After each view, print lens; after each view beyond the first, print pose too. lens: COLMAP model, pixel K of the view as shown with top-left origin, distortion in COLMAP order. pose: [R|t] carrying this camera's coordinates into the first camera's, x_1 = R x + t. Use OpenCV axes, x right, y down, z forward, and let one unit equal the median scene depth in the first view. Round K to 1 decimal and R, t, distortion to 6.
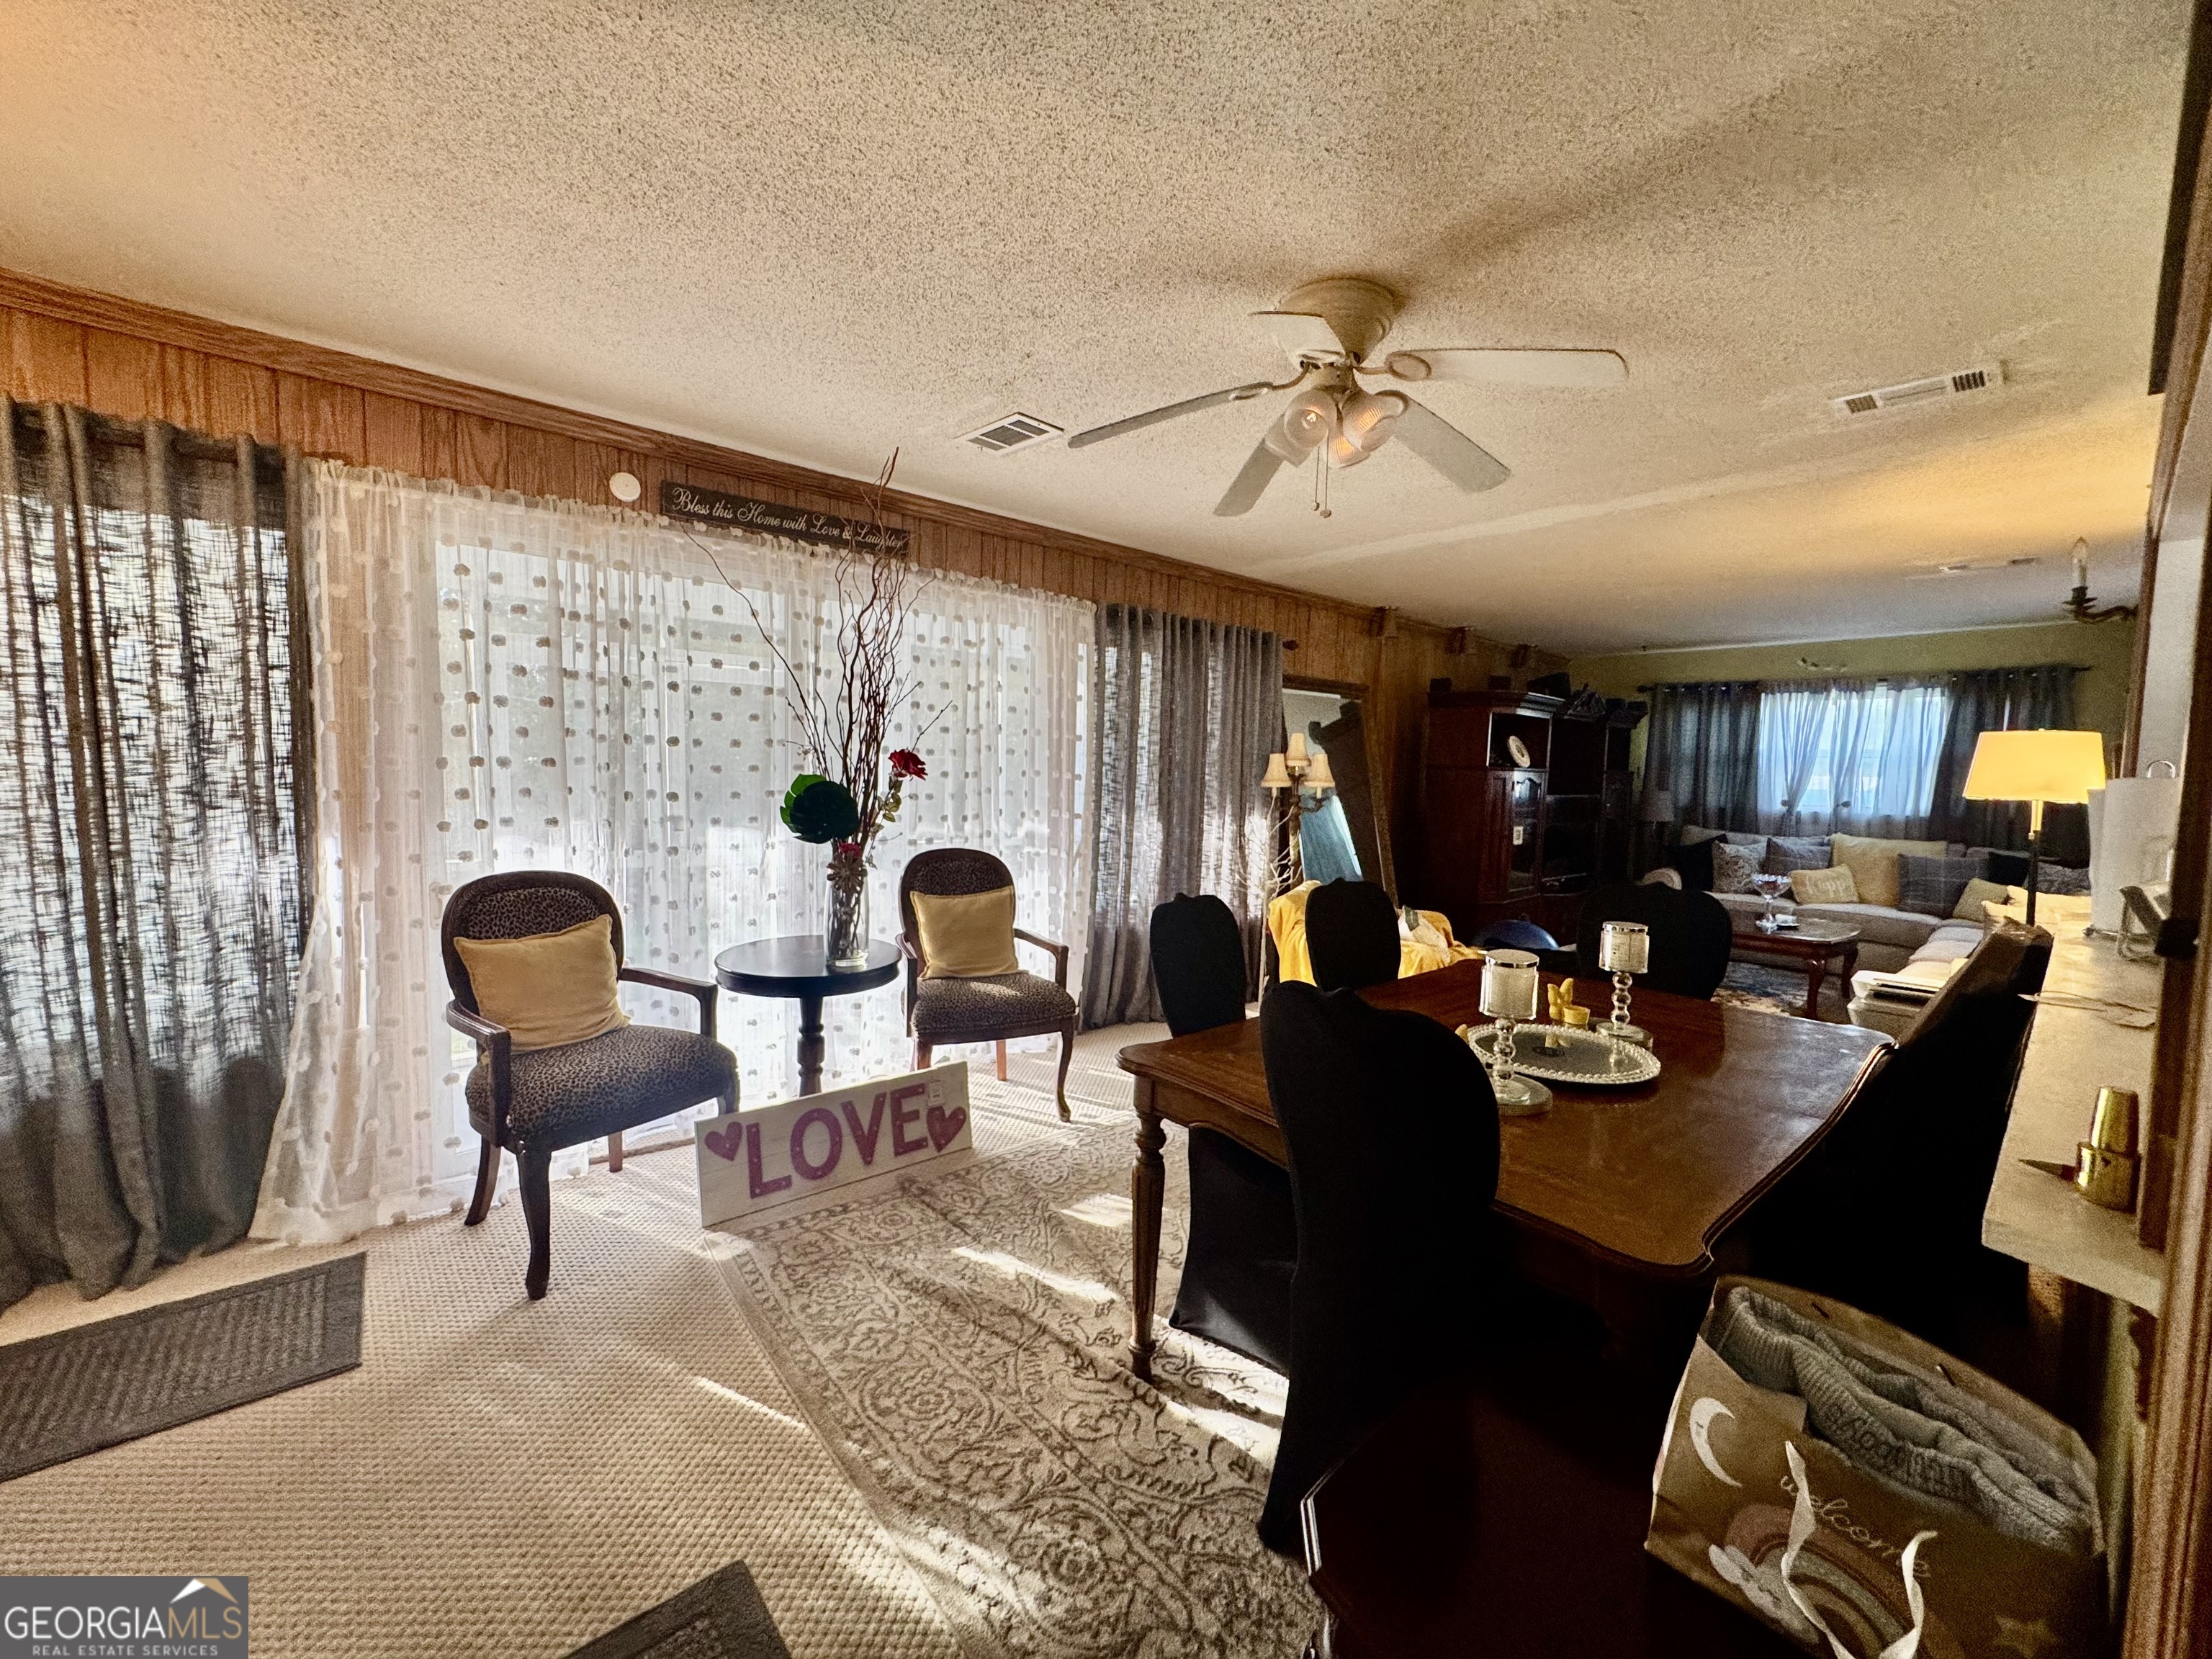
lens RADIAL K [[889.0, 0, 1103.2], [0, 889.0, 827.8], [0, 0, 1]] dist [-0.002697, 0.000692]
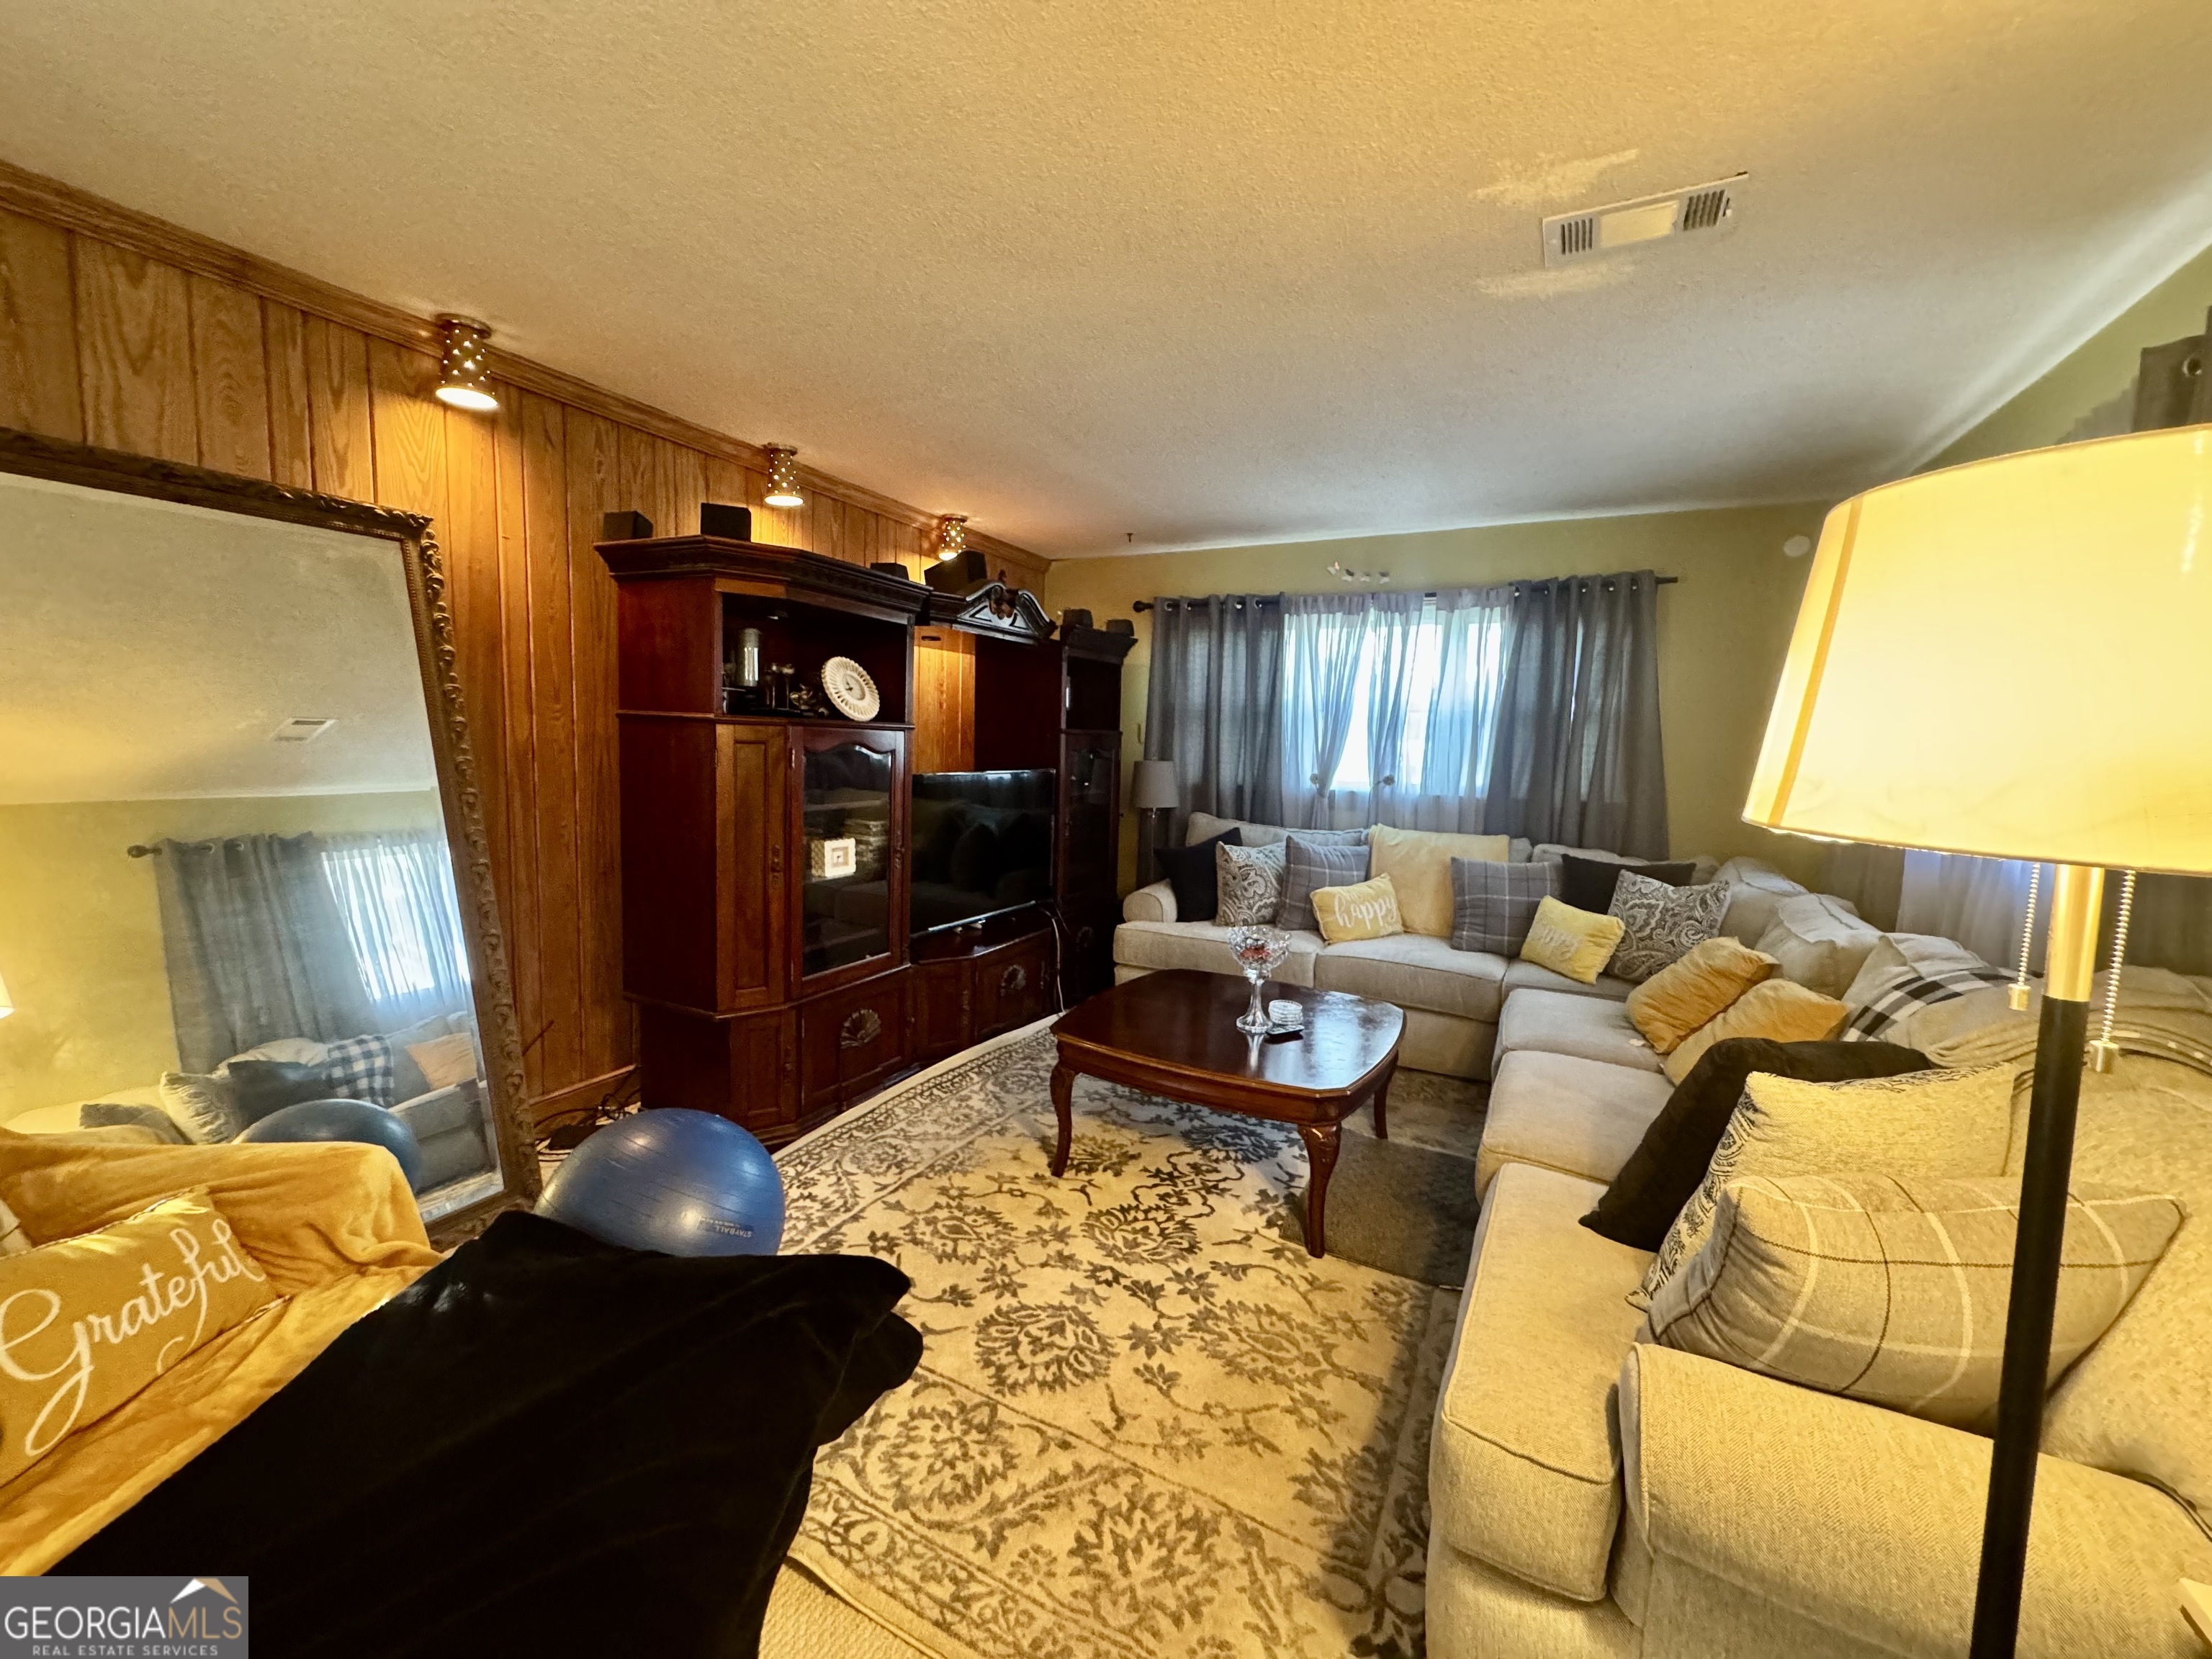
lens RADIAL K [[886.7, 0, 1102.6], [0, 886.7, 827.9], [0, 0, 1]] dist [-0.002211, 0.000447]
pose [[0.930910, -0.034078, 0.363656, 0.914876], [0.019505, 0.998856, 0.043672, -0.057407], [-0.364728, -0.033562, 0.930509, 1.061959]]
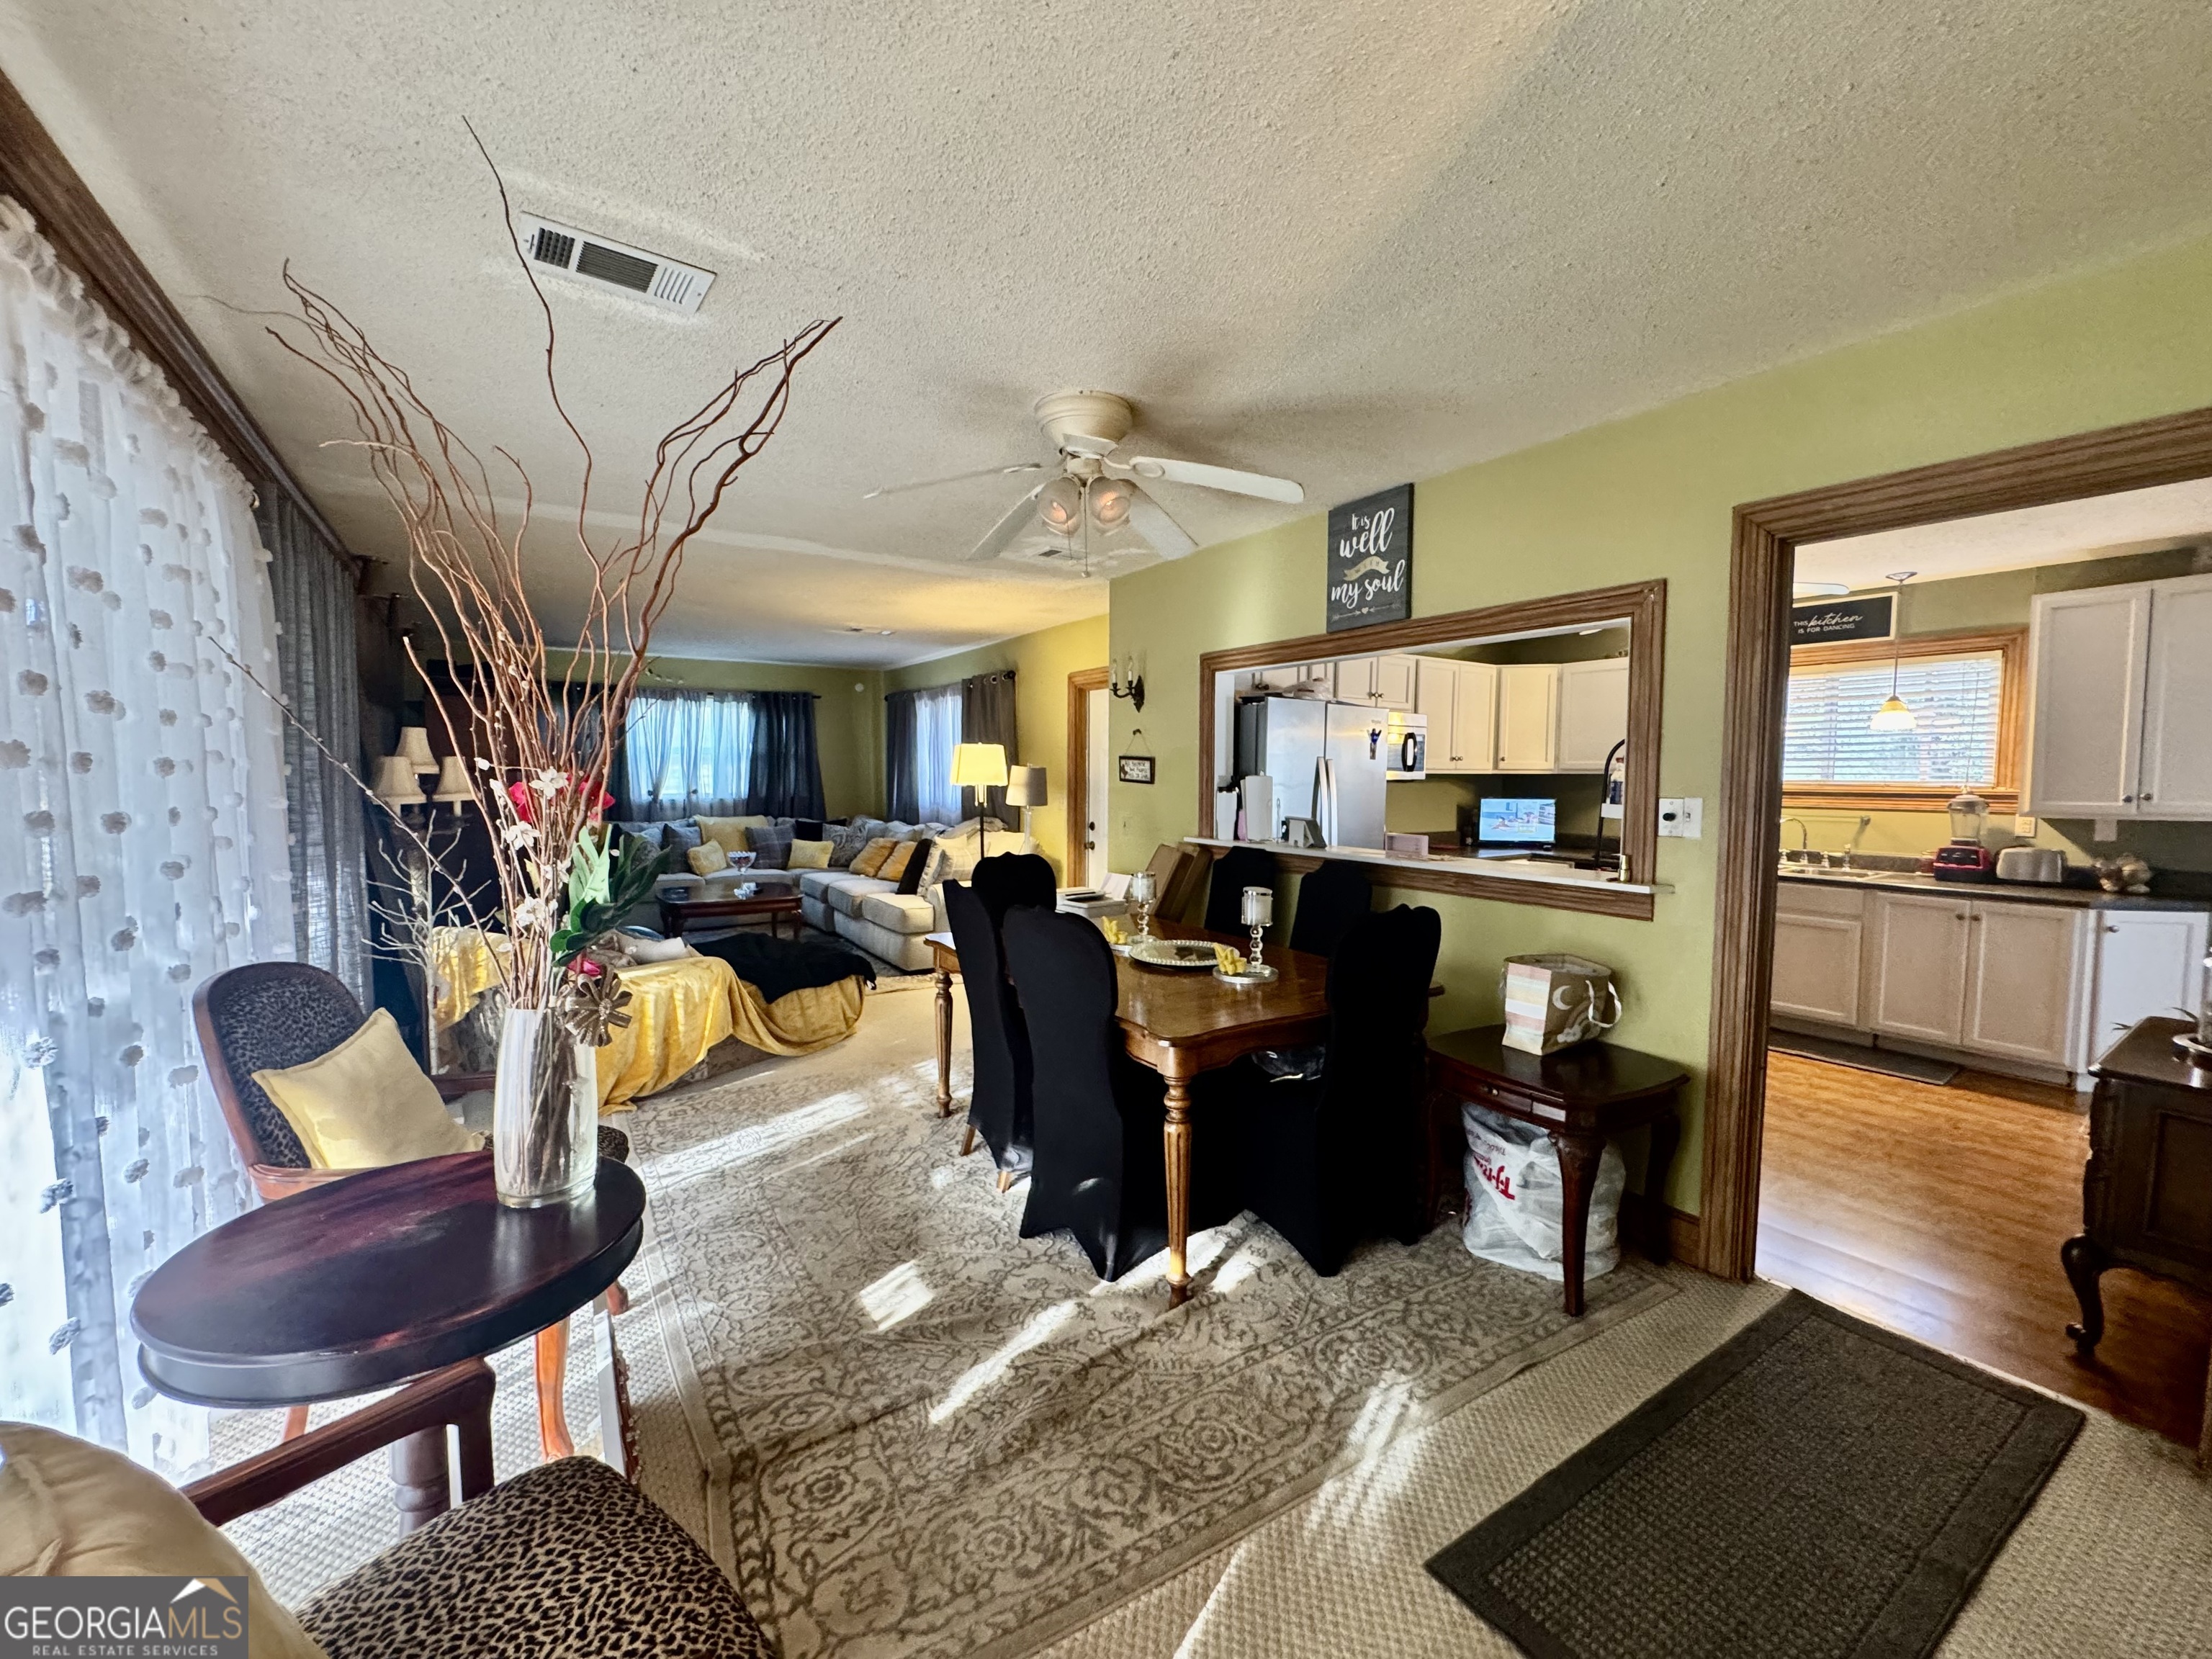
lens RADIAL K [[889.0, 0, 1103.2], [0, 889.0, 827.8], [0, 0, 1]] dist [-0.002697, 0.000692]
pose [[0.140040, -0.085937, 0.986409, -0.740467], [0.070383, 0.994570, 0.076655, -0.073714], [-0.987641, 0.058691, 0.145329, 0.611723]]
